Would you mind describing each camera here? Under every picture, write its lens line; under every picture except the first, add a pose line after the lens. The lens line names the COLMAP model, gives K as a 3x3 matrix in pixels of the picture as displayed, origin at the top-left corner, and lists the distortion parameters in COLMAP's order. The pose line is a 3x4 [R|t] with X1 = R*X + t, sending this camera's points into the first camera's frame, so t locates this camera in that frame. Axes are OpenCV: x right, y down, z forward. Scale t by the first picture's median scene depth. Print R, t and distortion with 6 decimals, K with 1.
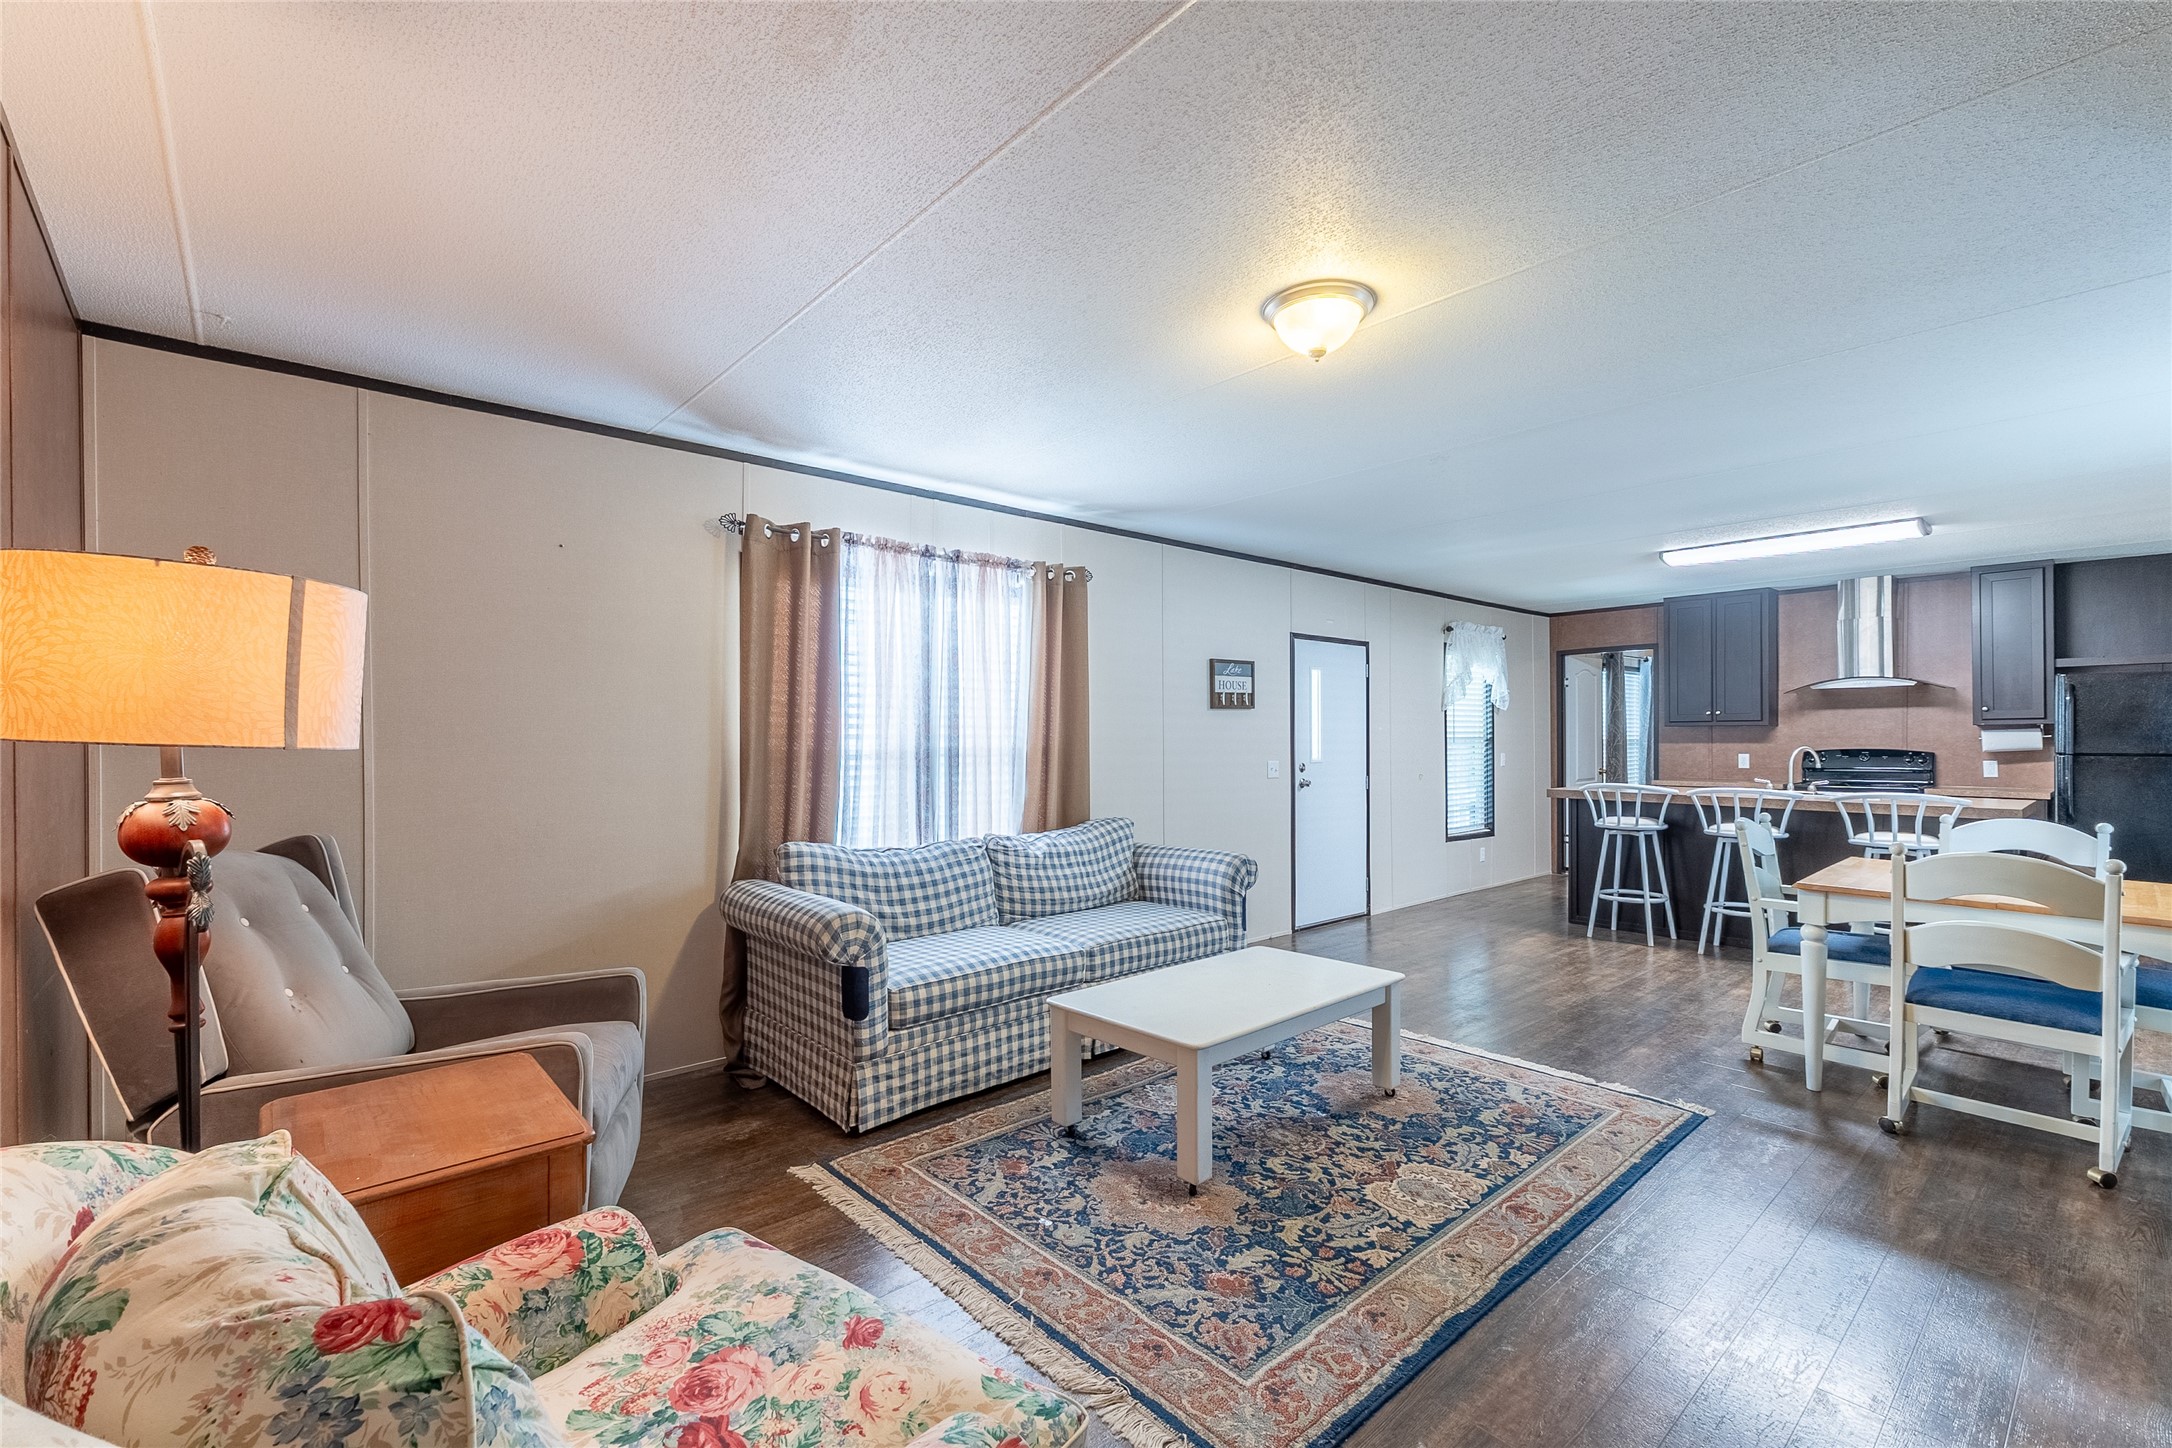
lens RADIAL K [[930.7, 0, 1092.2], [0, 930.7, 739.1], [0, 0, 1]] dist [0.007800, -0.000330]
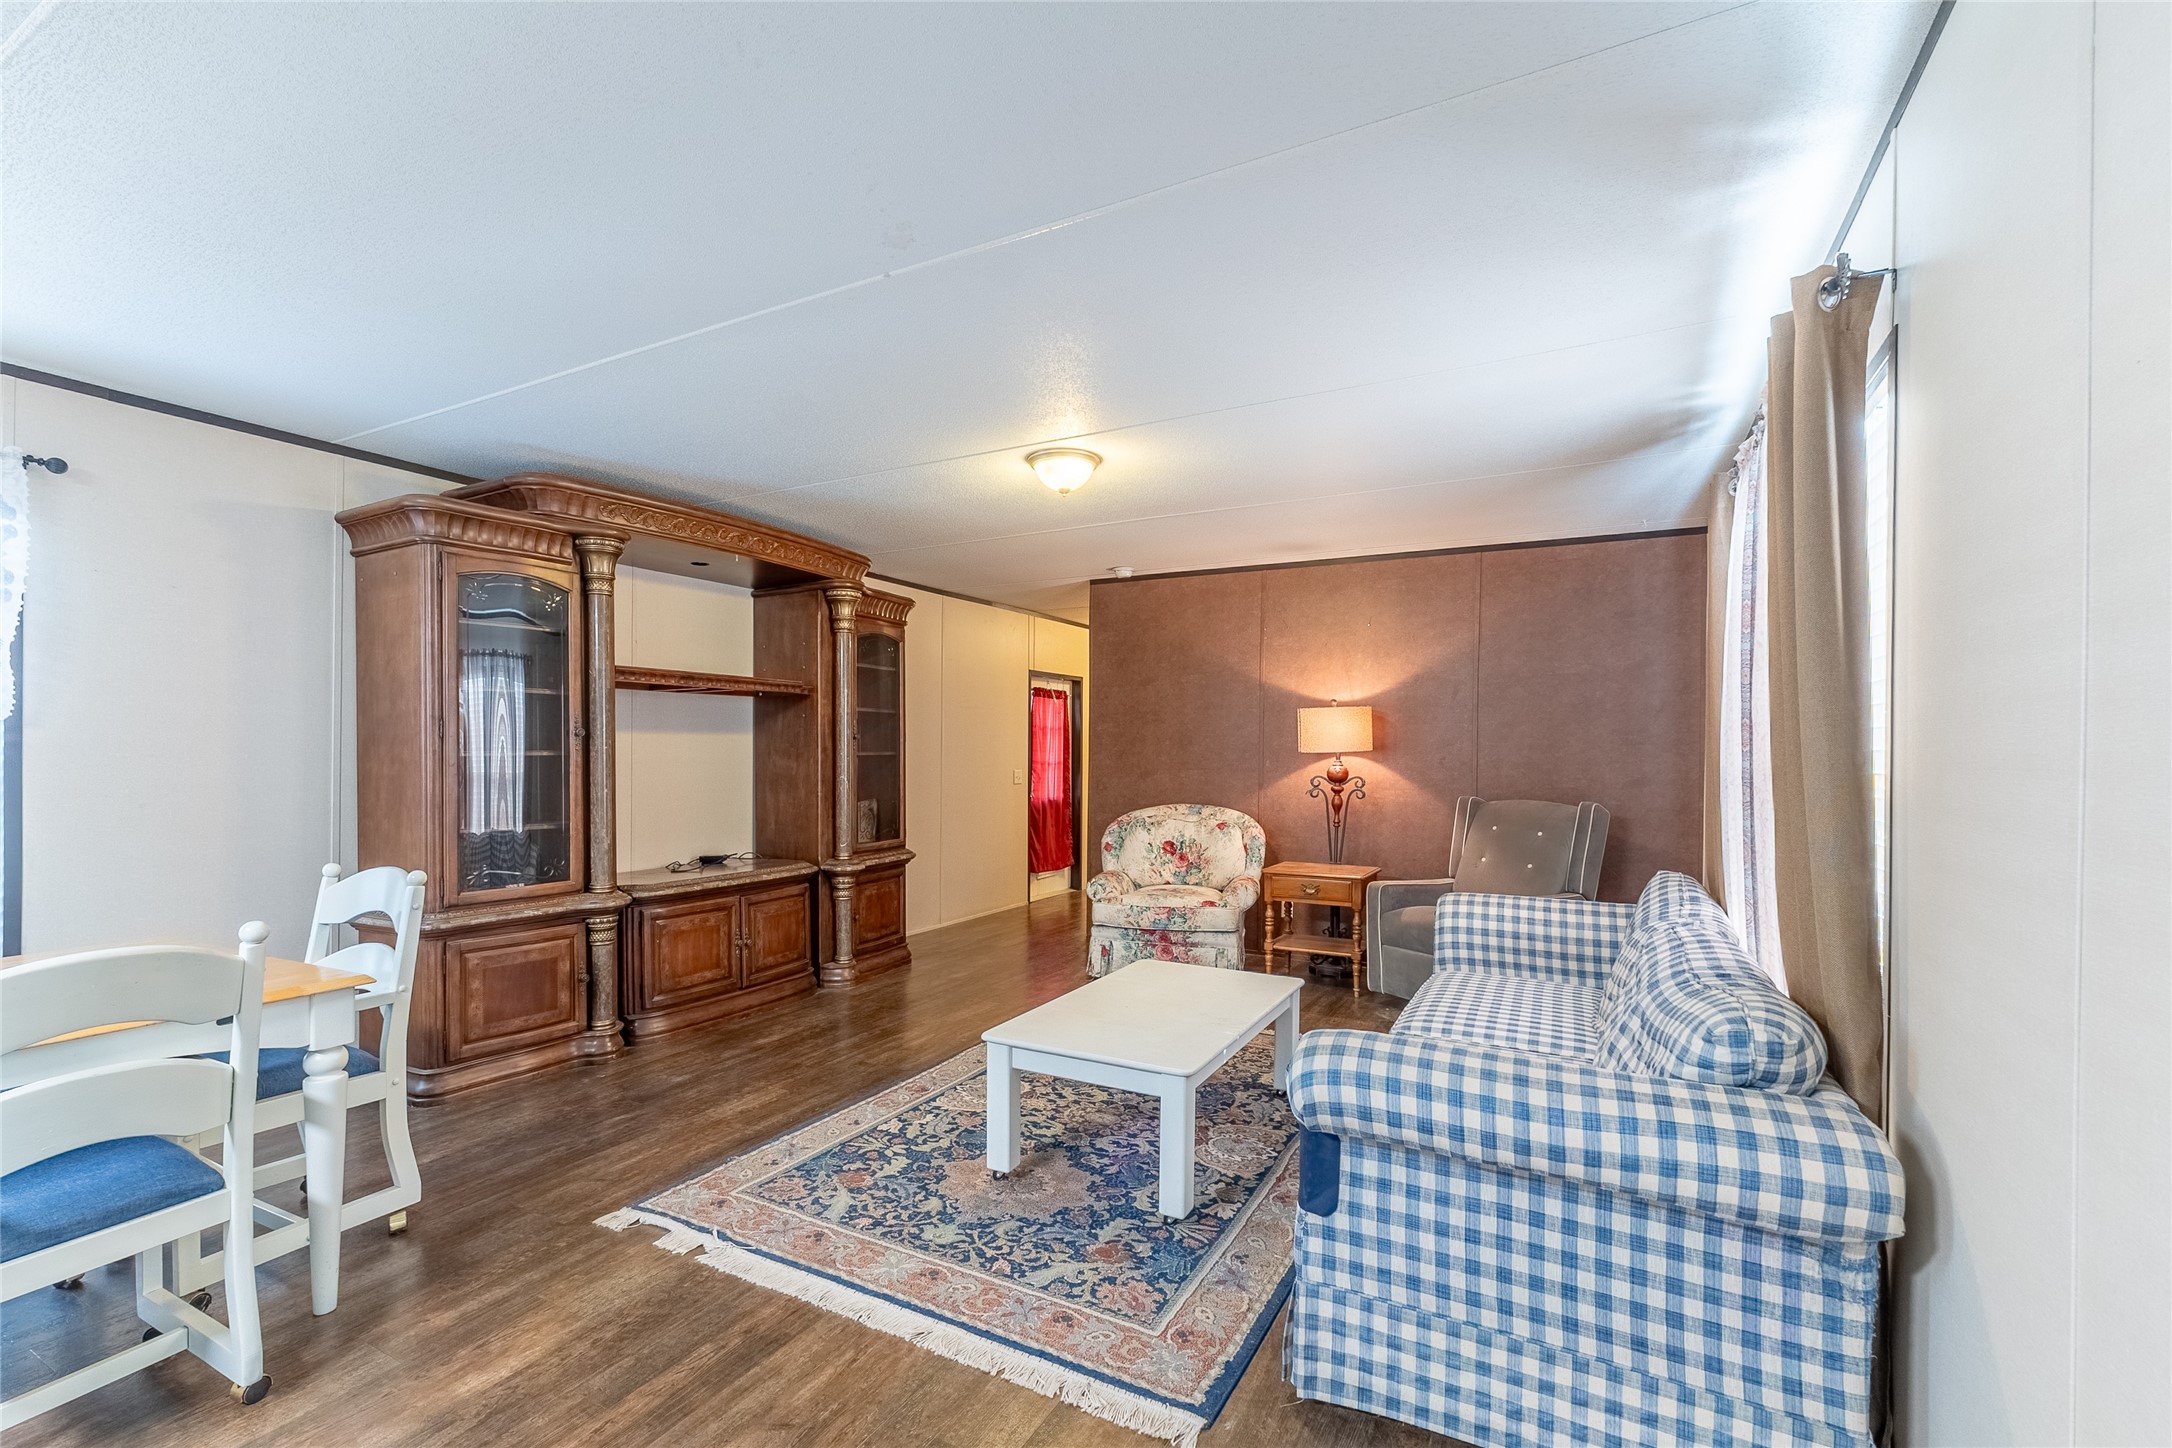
lens RADIAL K [[930.7, 0, 1087.0], [0, 930.7, 750.5], [0, 0, 1]] dist [0.007800, -0.000330]
pose [[-0.940121, -0.003790, -0.340819, 0.376171], [-0.006993, 0.999942, 0.008168, -0.003904], [0.340768, 0.010062, -0.940094, 1.279279]]
